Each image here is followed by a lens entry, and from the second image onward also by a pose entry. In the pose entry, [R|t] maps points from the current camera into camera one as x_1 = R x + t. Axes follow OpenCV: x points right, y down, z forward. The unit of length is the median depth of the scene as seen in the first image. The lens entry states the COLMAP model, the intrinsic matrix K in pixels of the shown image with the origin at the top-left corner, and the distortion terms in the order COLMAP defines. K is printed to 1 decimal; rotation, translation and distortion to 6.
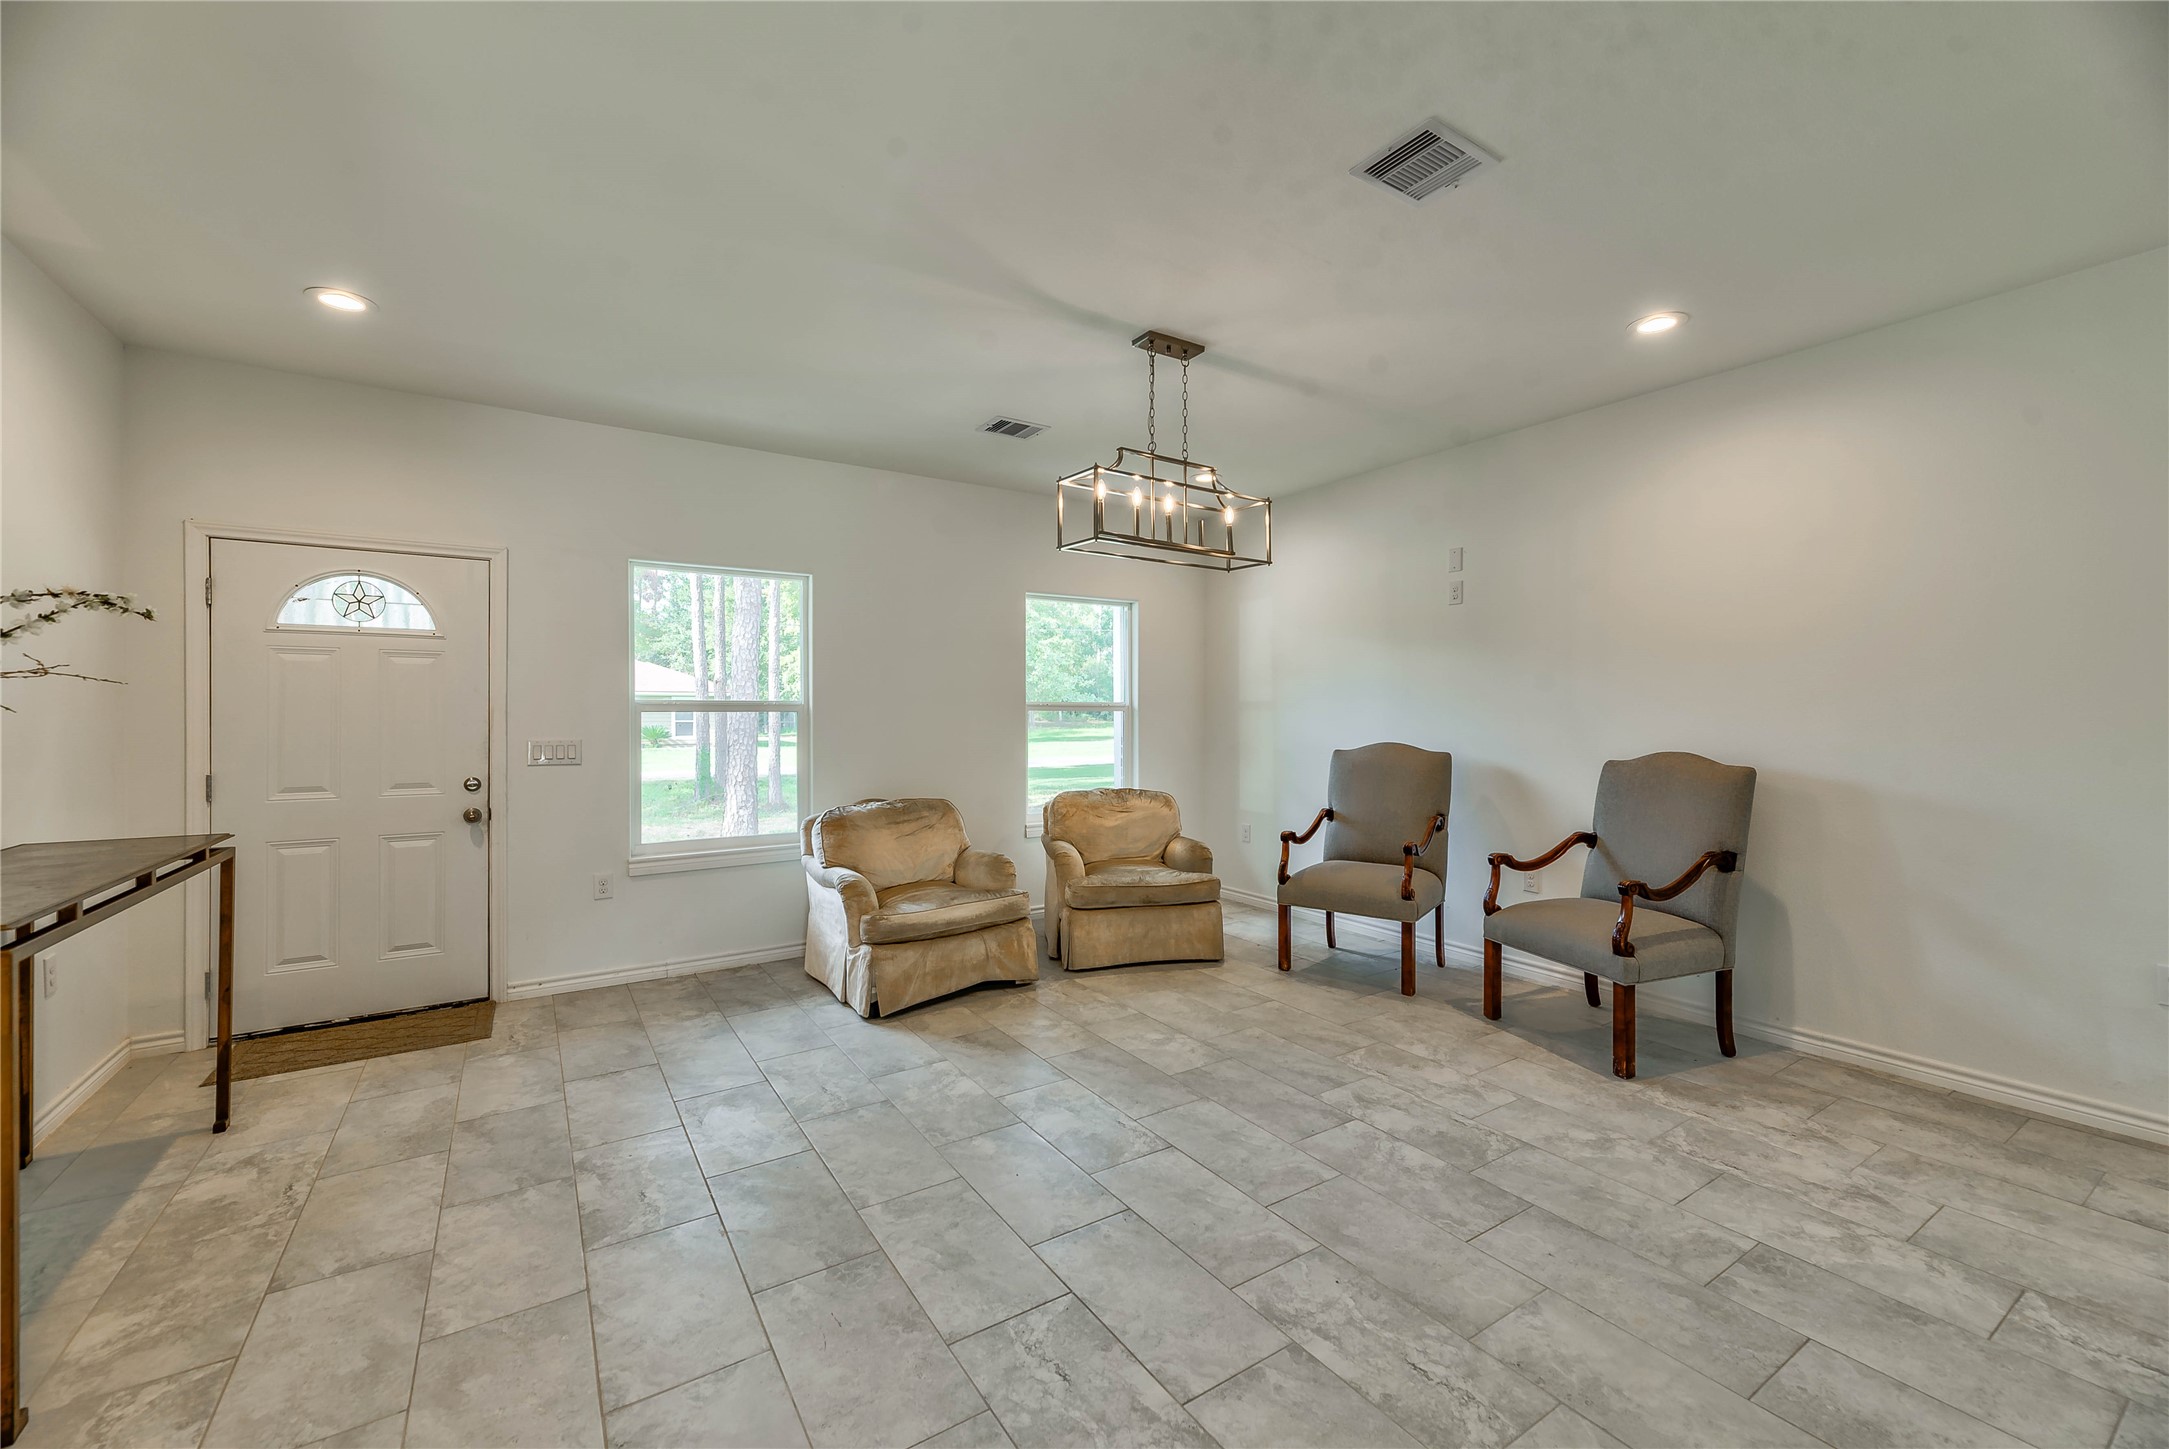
lens RADIAL K [[878.0, 0, 1099.6], [0, 878.0, 710.9], [0, 0, 1]] dist [0.015558, -0.003554]
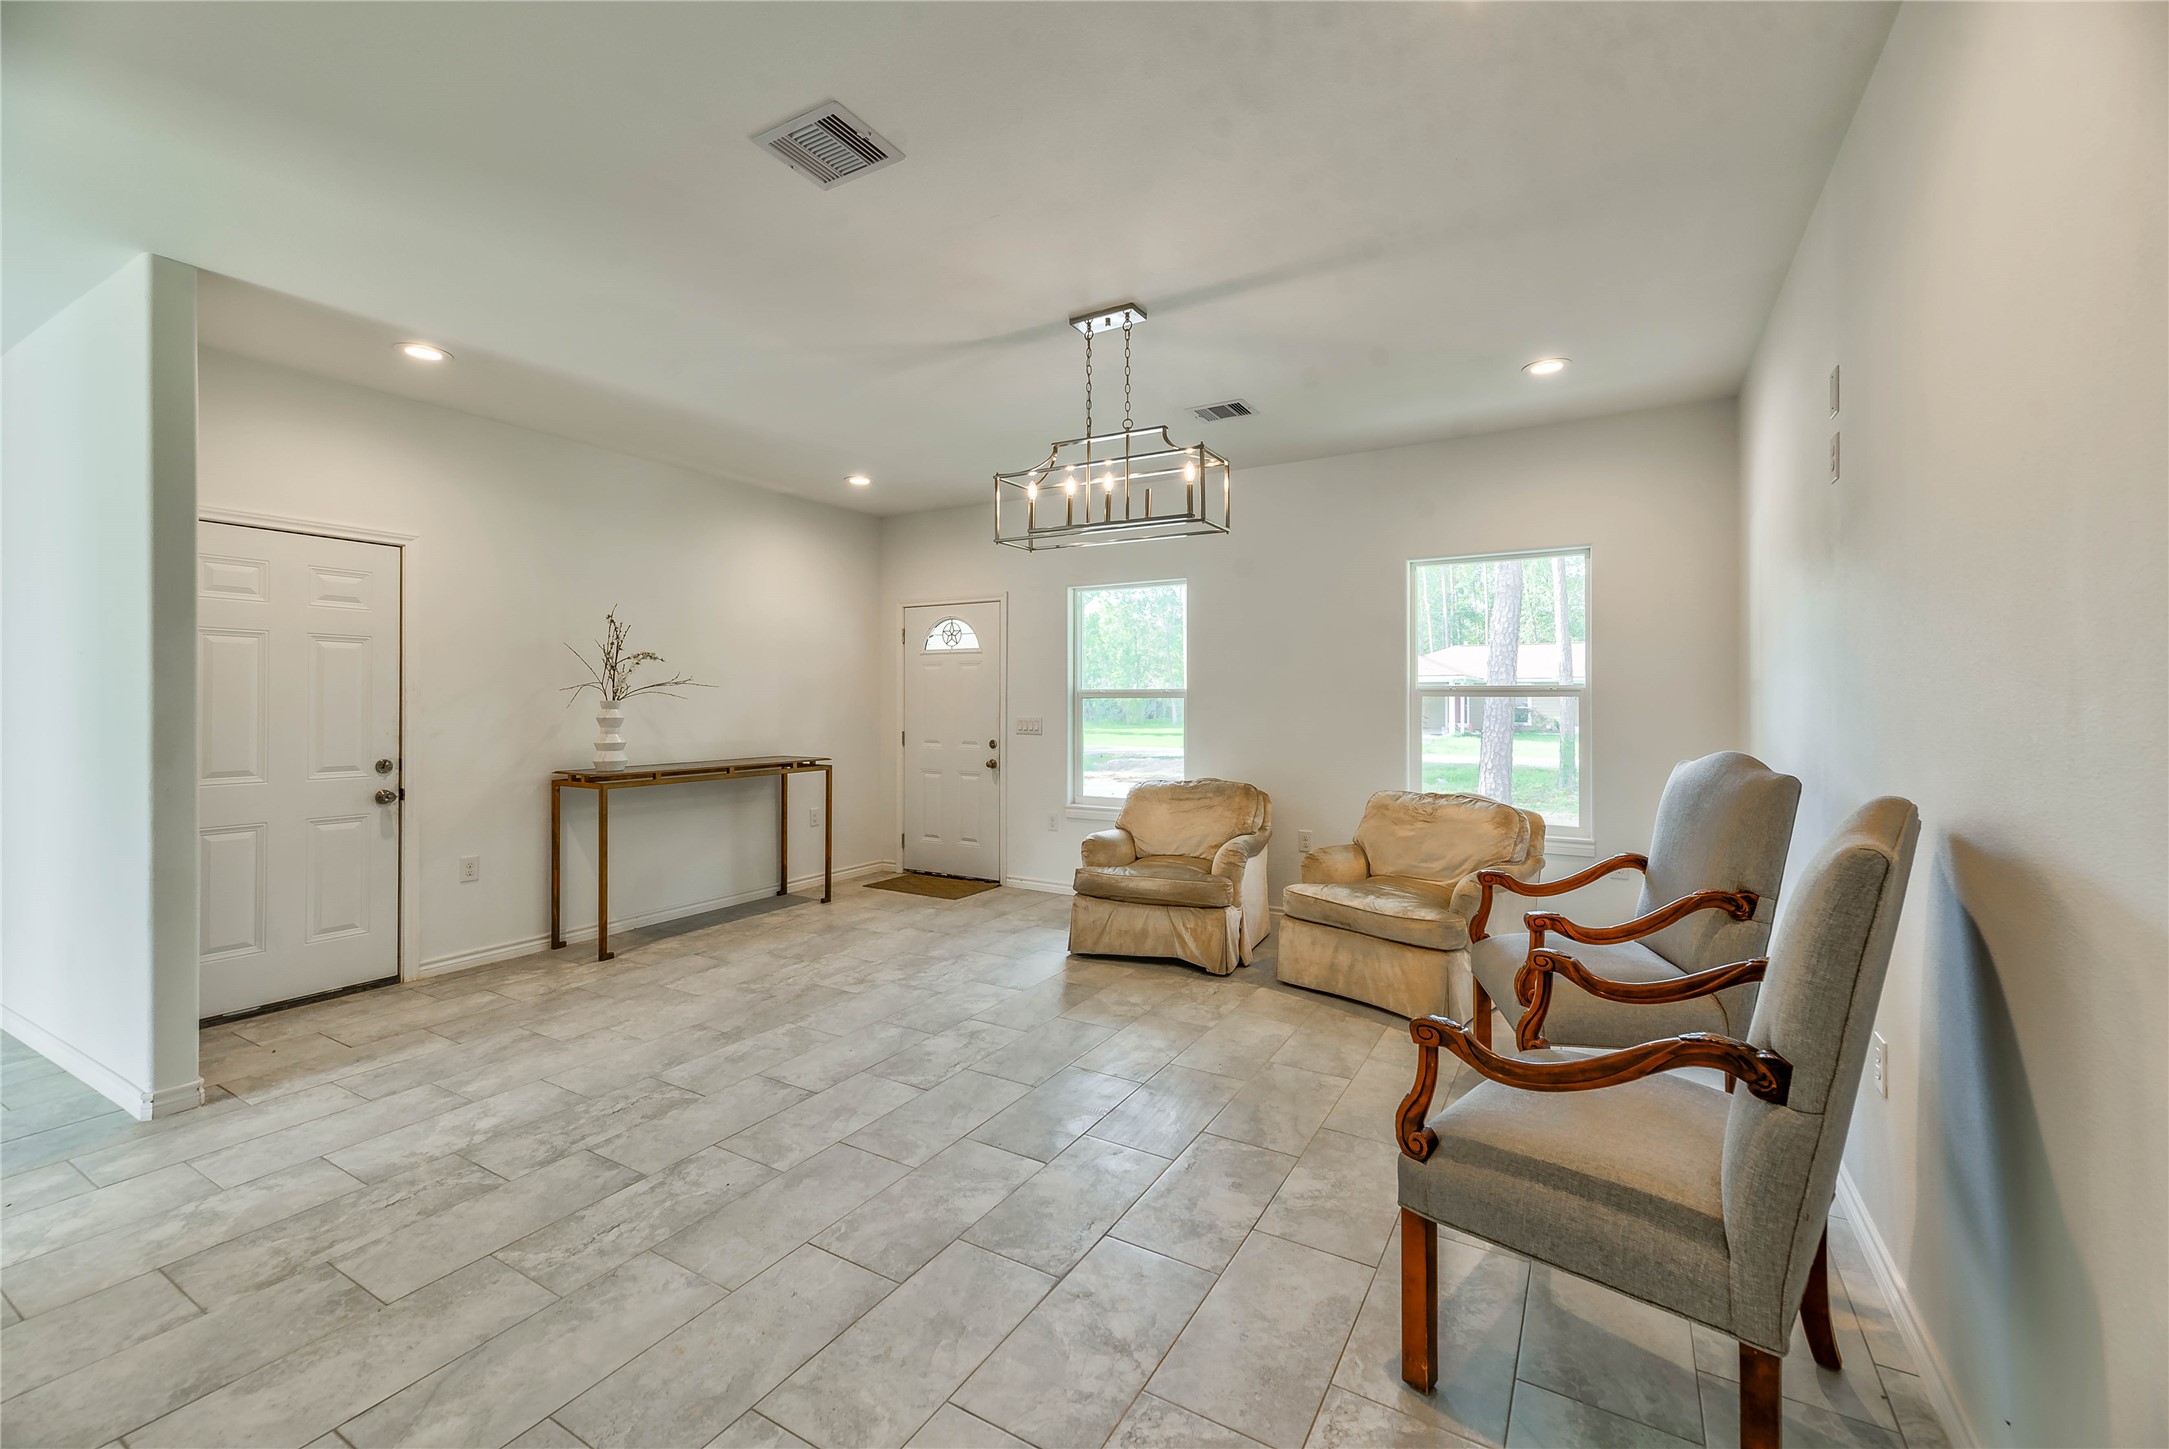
lens RADIAL K [[878.0, 0, 1099.6], [0, 878.0, 710.9], [0, 0, 1]] dist [0.015558, -0.003554]
pose [[0.443655, 0.012177, -0.896115, 0.970997], [0.001963, 0.999892, 0.014559, -0.000285], [0.896196, -0.008218, 0.443583, 0.586428]]
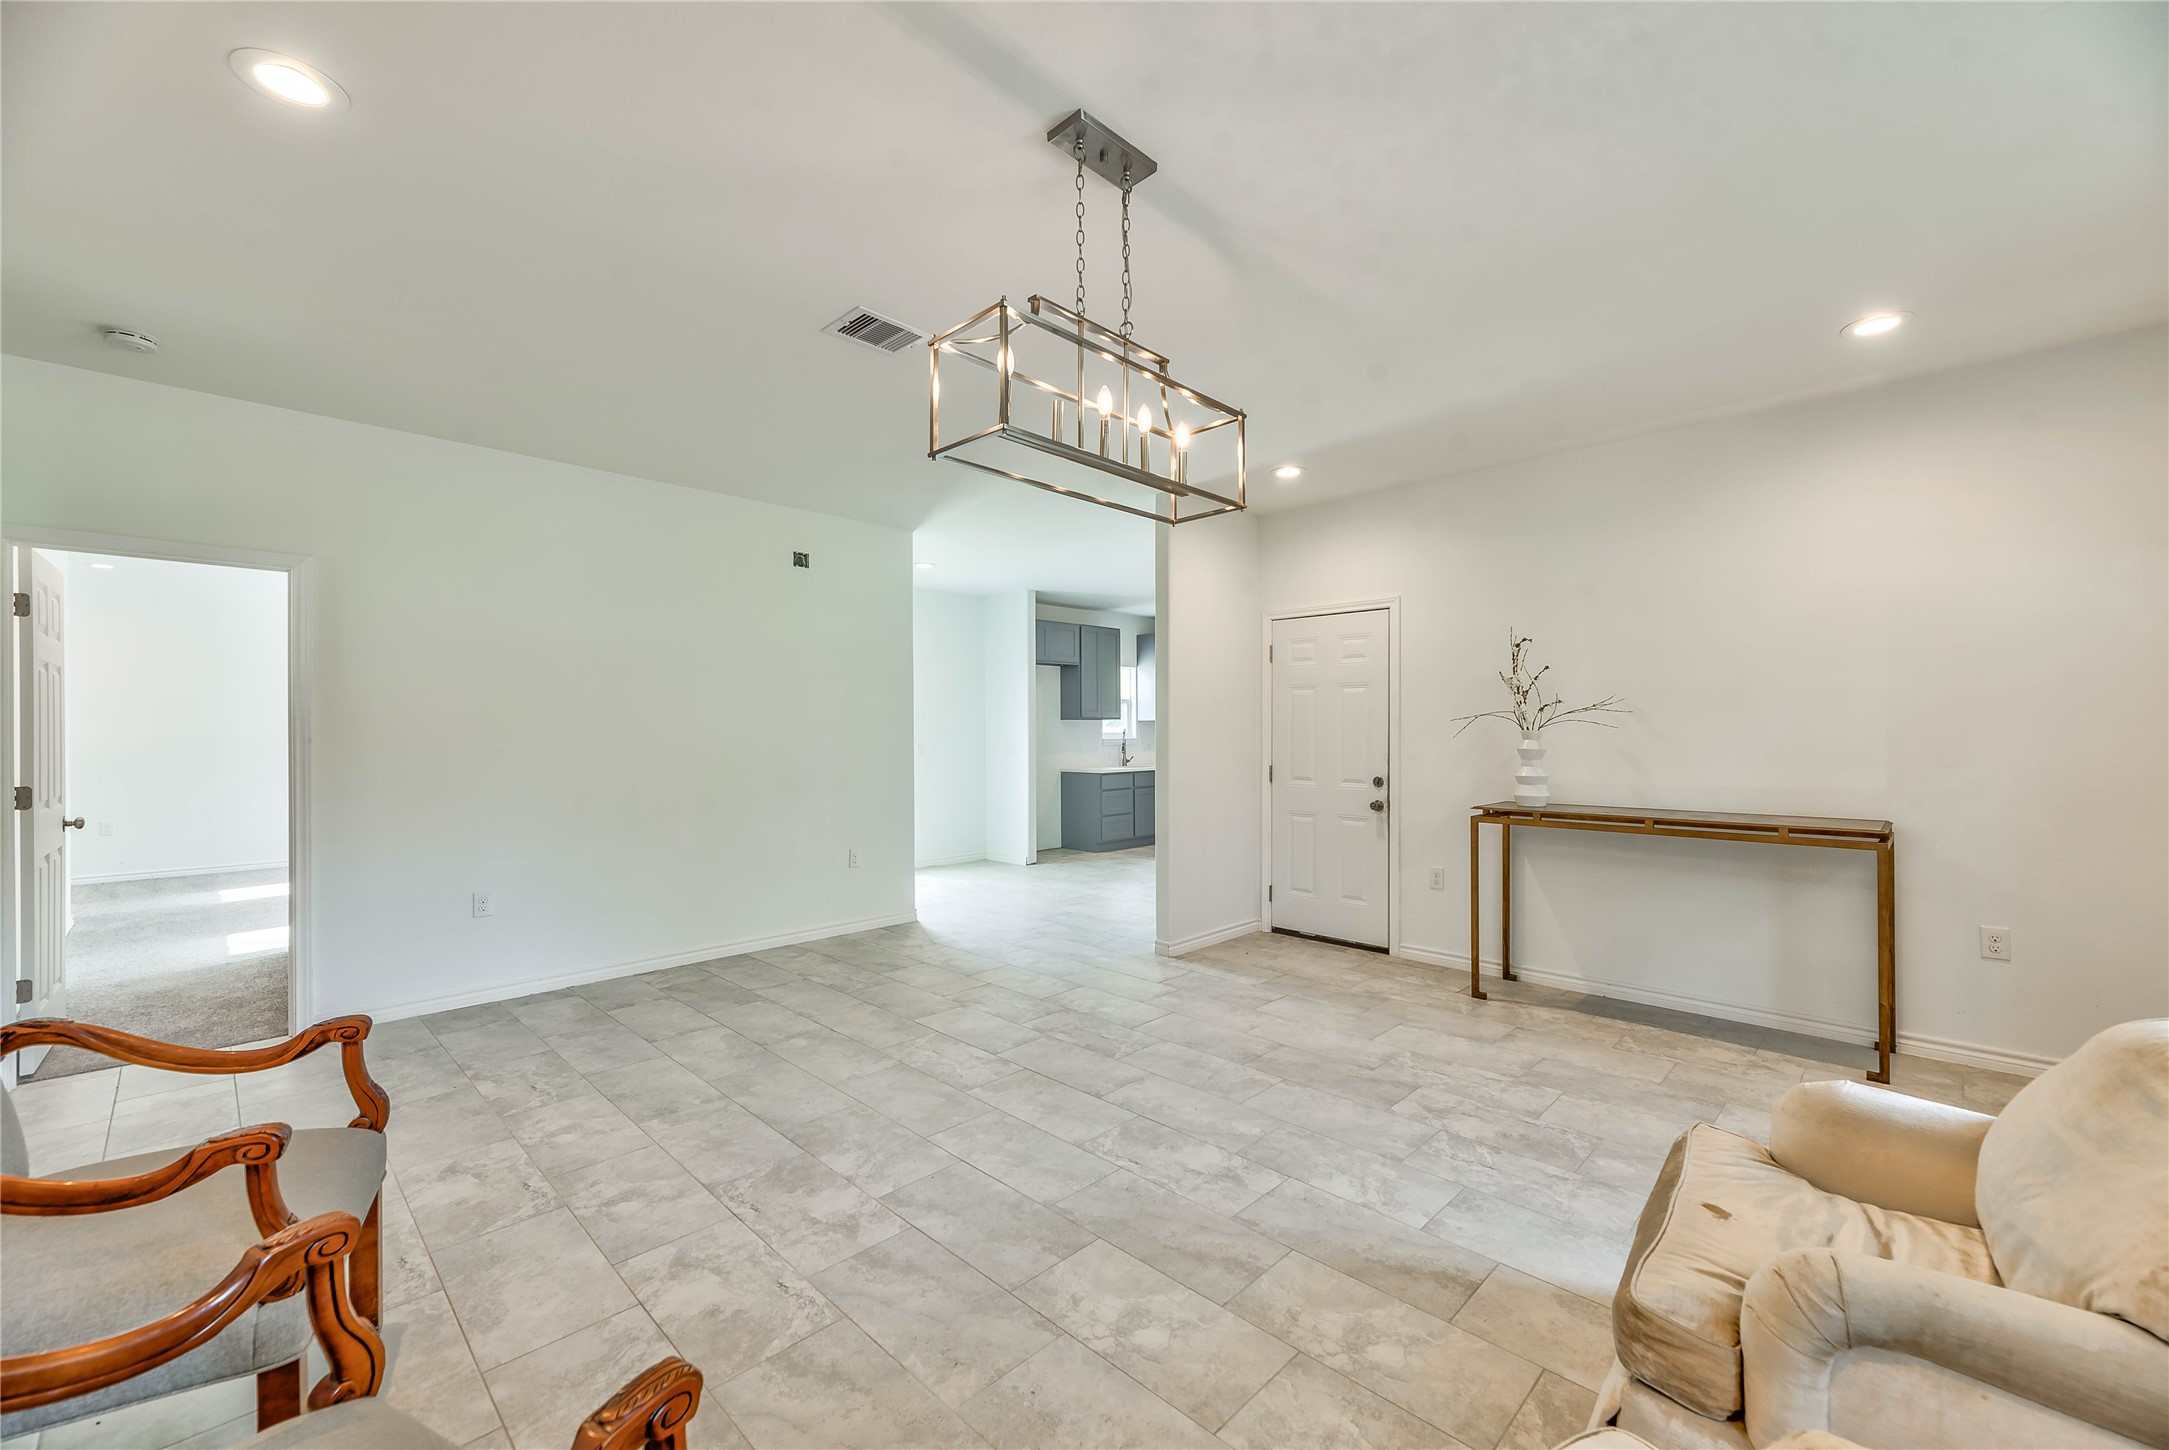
lens RADIAL K [[867.4, 0, 1101.8], [0, 867.4, 724.9], [0, 0, 1]] dist [0.015994, -0.004056]
pose [[-0.977197, 0.004983, -0.212277, 0.224360], [0.007411, 0.999916, -0.010646, 0.004432], [0.212206, -0.011977, -0.977151, 1.680694]]
